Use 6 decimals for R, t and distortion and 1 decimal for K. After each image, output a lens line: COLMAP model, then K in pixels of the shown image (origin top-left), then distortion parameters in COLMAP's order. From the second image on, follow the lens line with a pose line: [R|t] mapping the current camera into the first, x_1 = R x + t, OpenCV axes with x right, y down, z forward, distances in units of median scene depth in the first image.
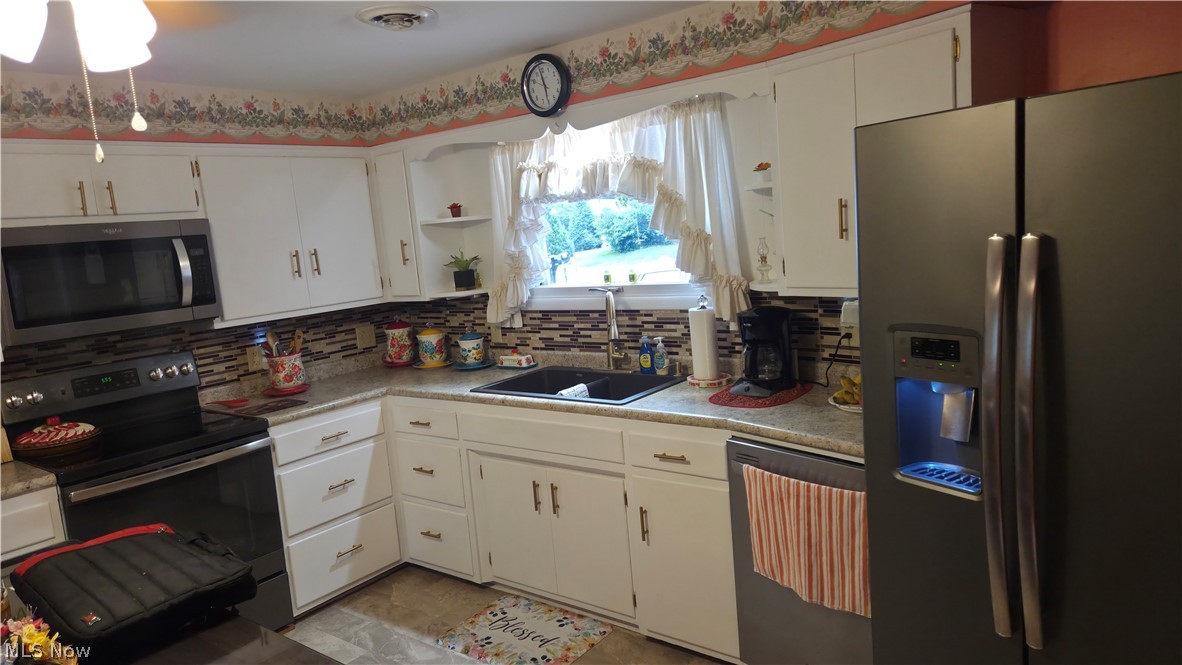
lens RADIAL K [[792.5, 0, 588.3], [0, 792.5, 332.3], [0, 0, 1]] dist [0.078389, -0.080062]
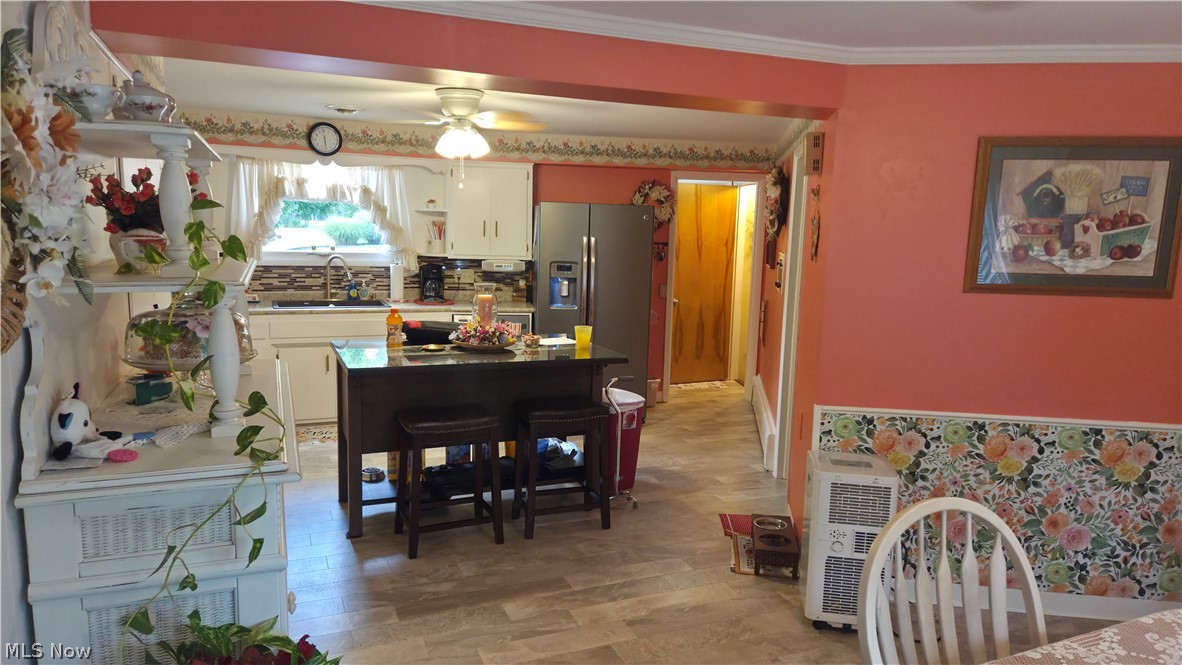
lens RADIAL K [[792.5, 0, 588.3], [0, 792.5, 332.3], [0, 0, 1]] dist [0.078389, -0.080062]
pose [[0.413746, -0.011478, 0.910320, -1.490005], [0.055454, 0.998382, -0.012615, 0.192402], [-0.908702, 0.055701, 0.413713, -0.288952]]
